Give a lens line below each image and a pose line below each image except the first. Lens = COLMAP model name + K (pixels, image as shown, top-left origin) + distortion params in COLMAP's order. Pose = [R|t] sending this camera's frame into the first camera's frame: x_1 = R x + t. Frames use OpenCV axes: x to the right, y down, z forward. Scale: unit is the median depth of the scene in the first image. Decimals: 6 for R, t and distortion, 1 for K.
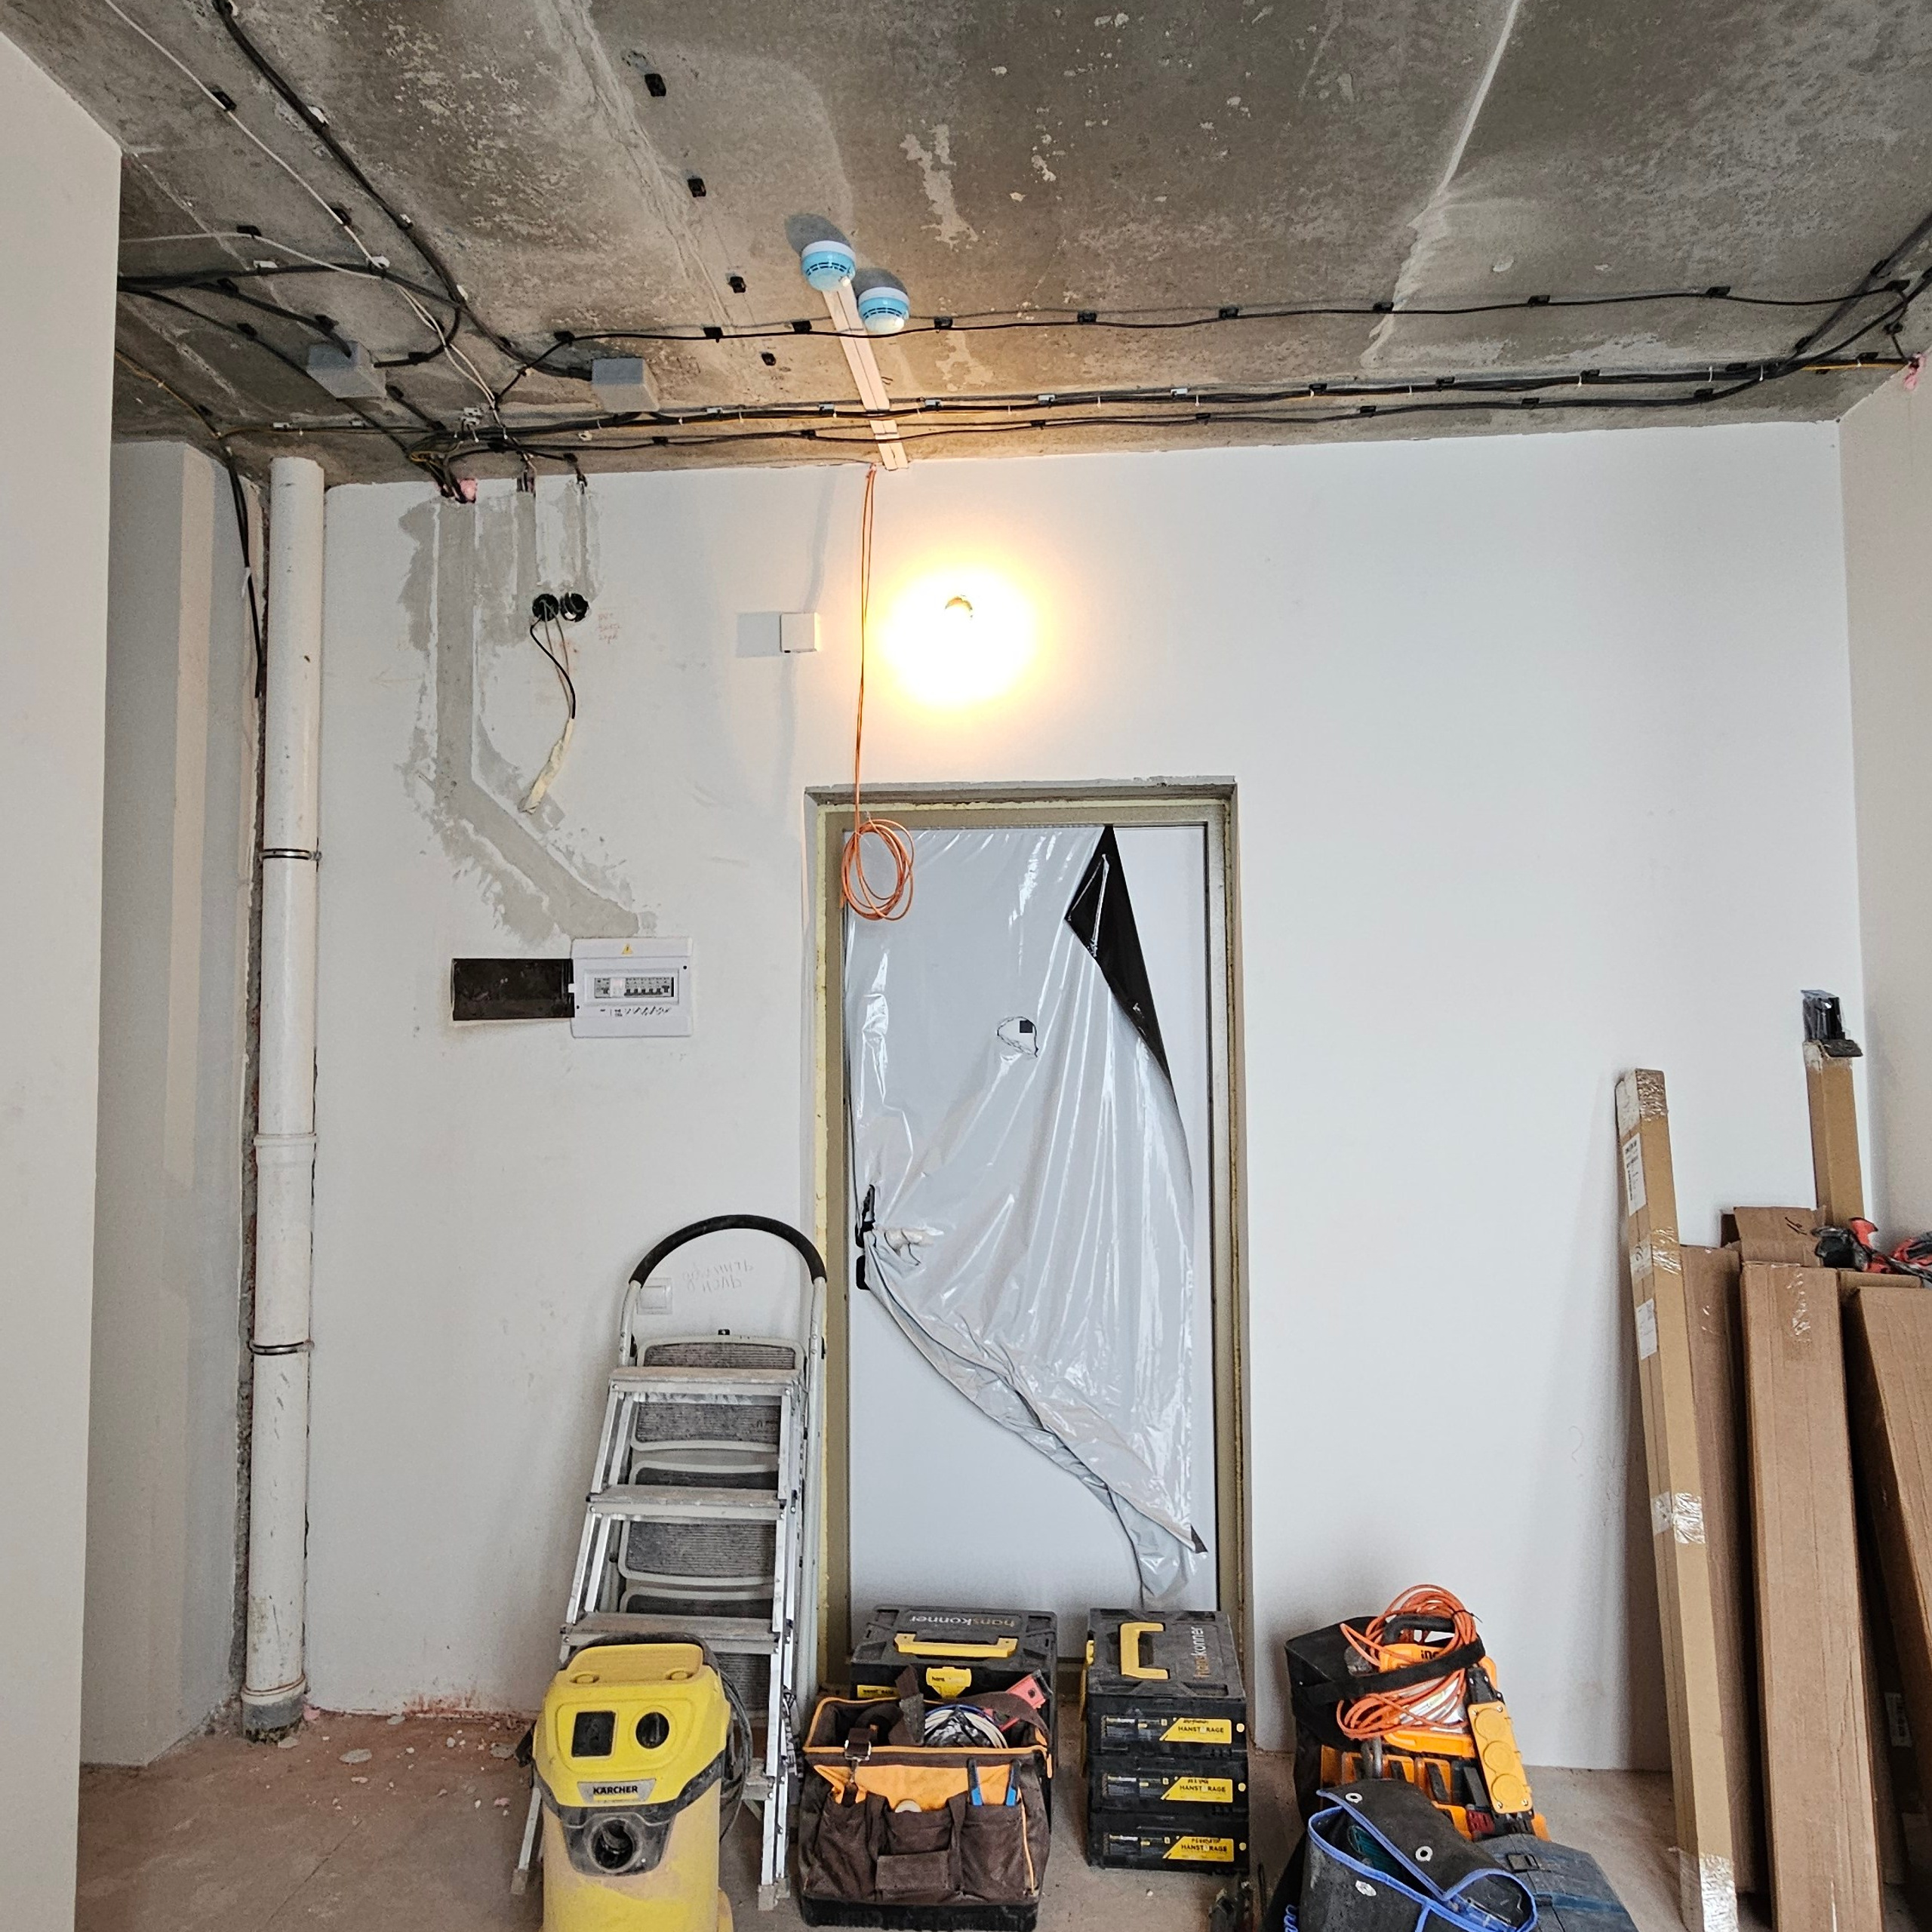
lens RADIAL K [[1415.7, 0, 966.0], [0, 1415.7, 966.0], [0, 0, 1]] dist [0.006526, 0.003421]
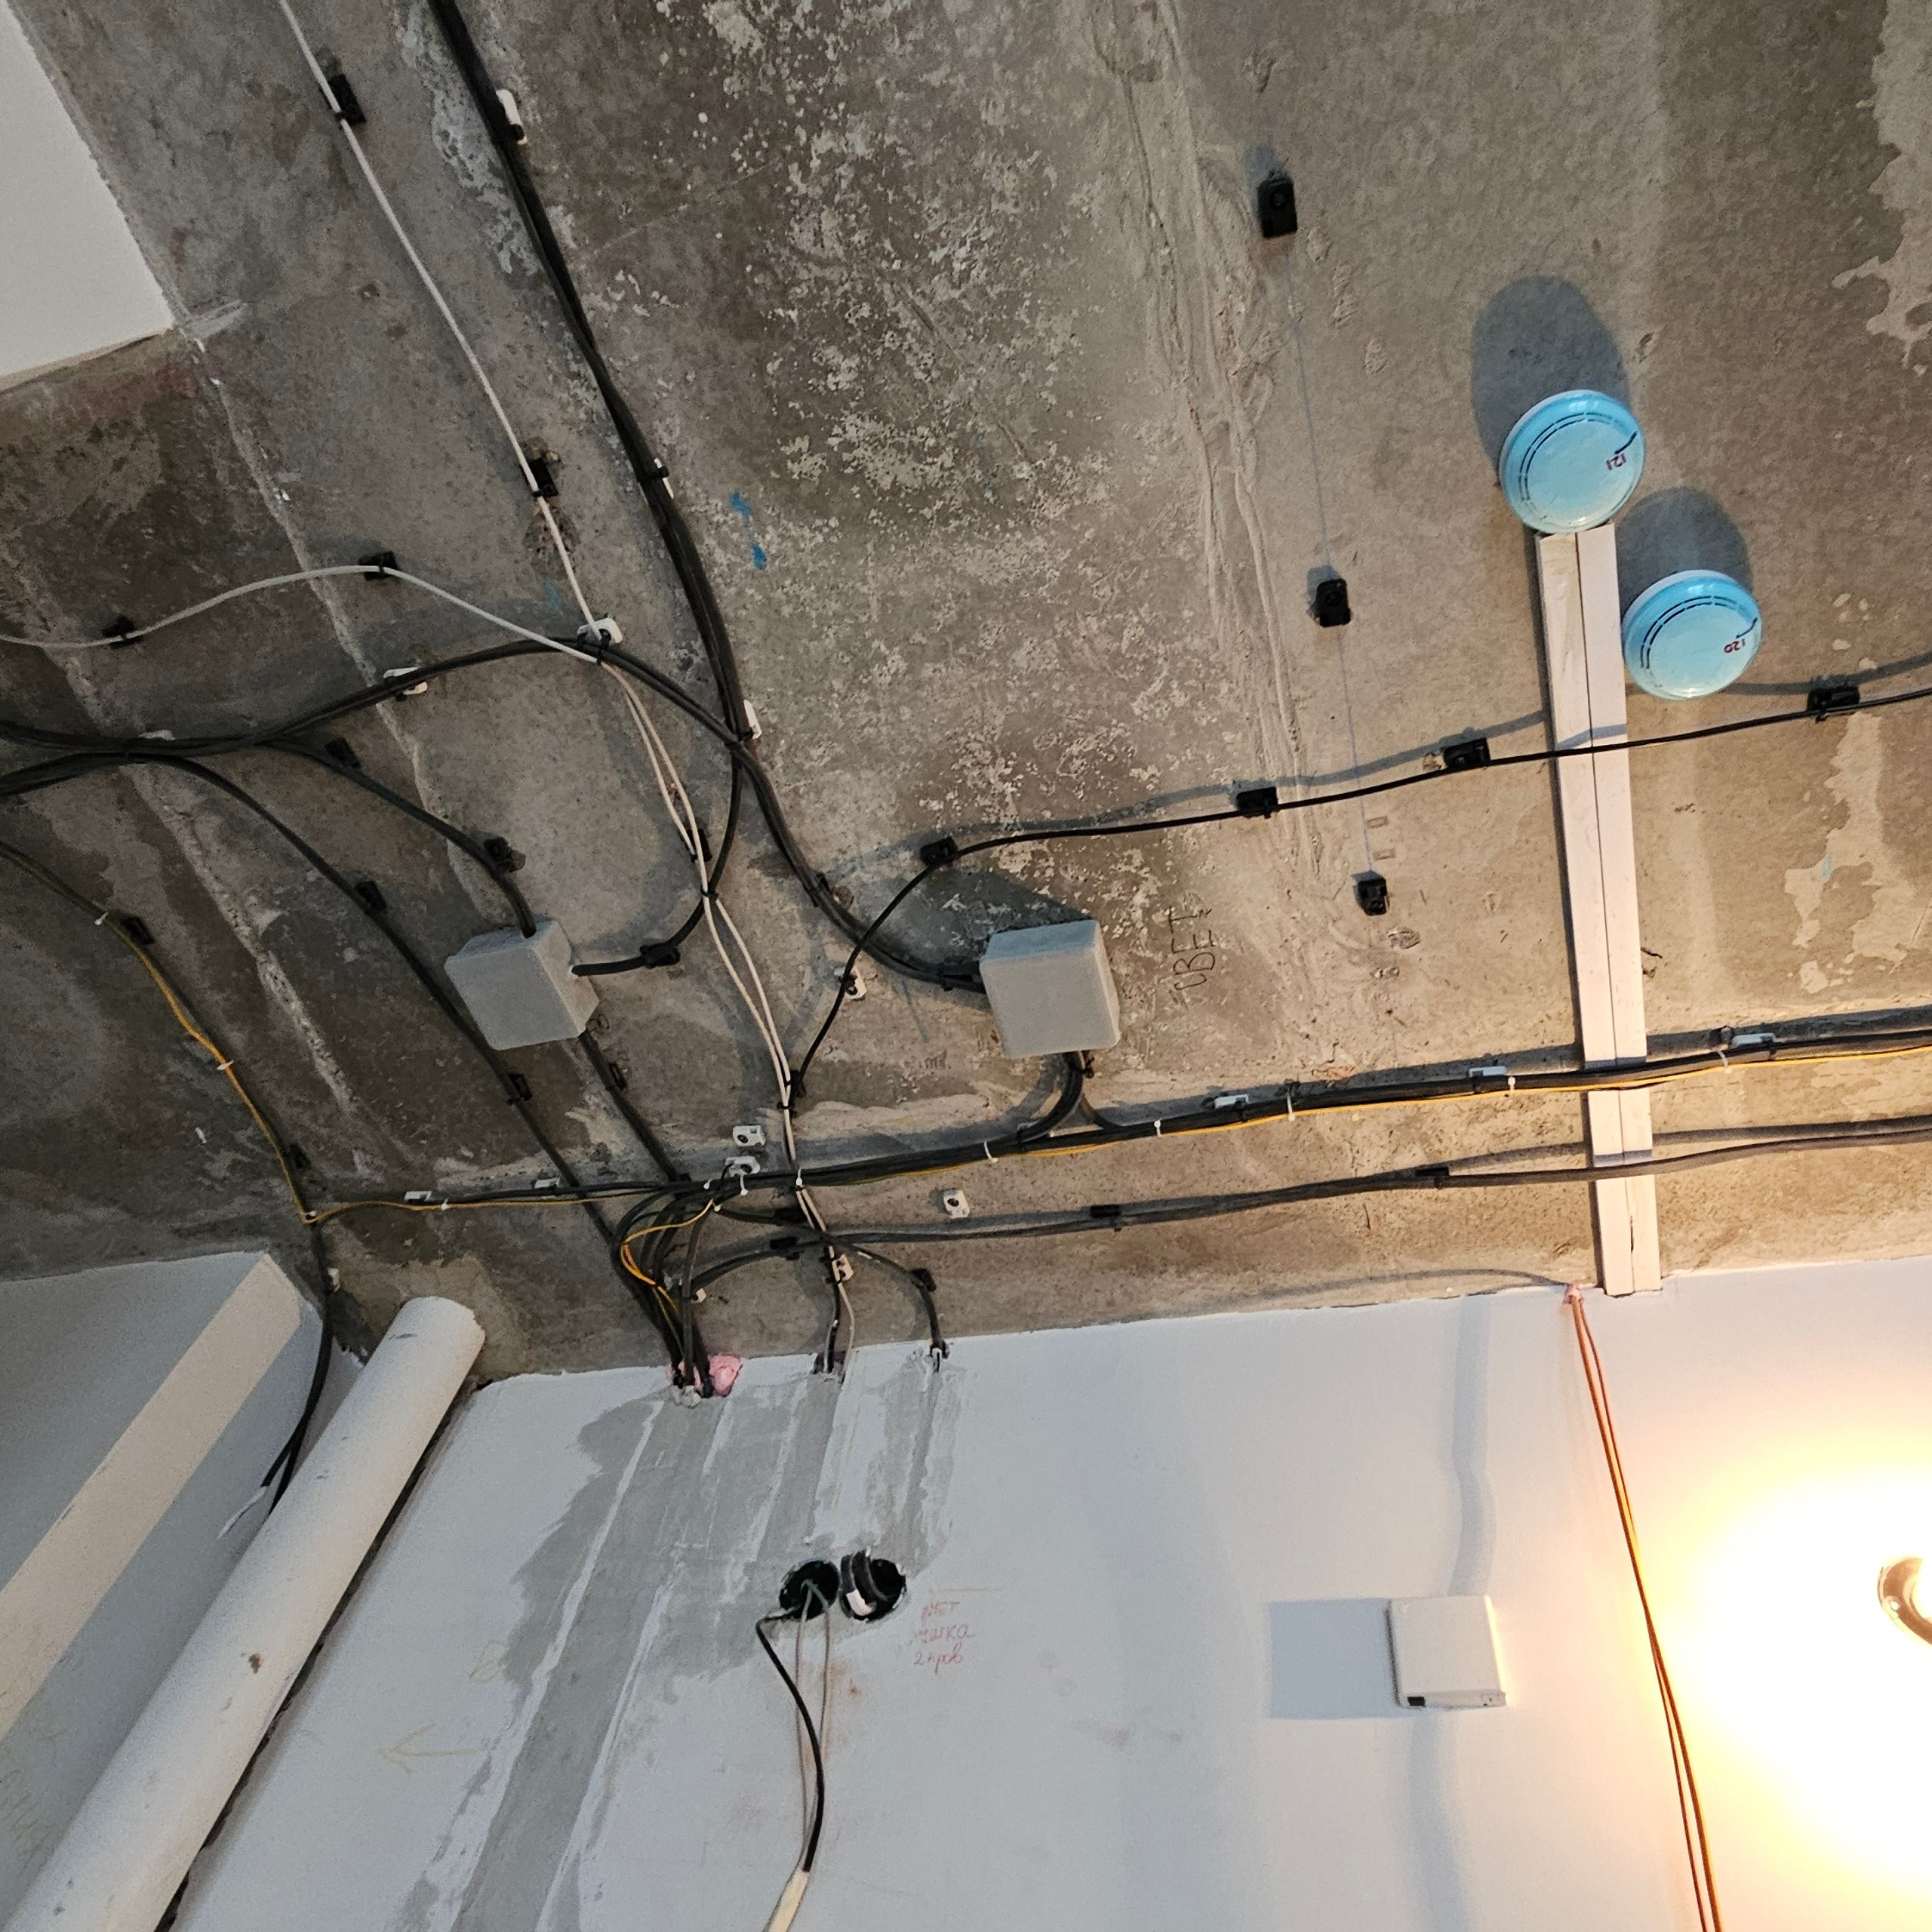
lens RADIAL K [[1415.7, 0, 966.0], [0, 1415.7, 966.0], [0, 0, 1]] dist [0.006526, 0.003421]
pose [[0.966441, -0.080853, -0.243832, -0.135271], [-0.145610, 0.609556, -0.779256, -0.041413], [0.211635, 0.788609, 0.577327, 0.634505]]
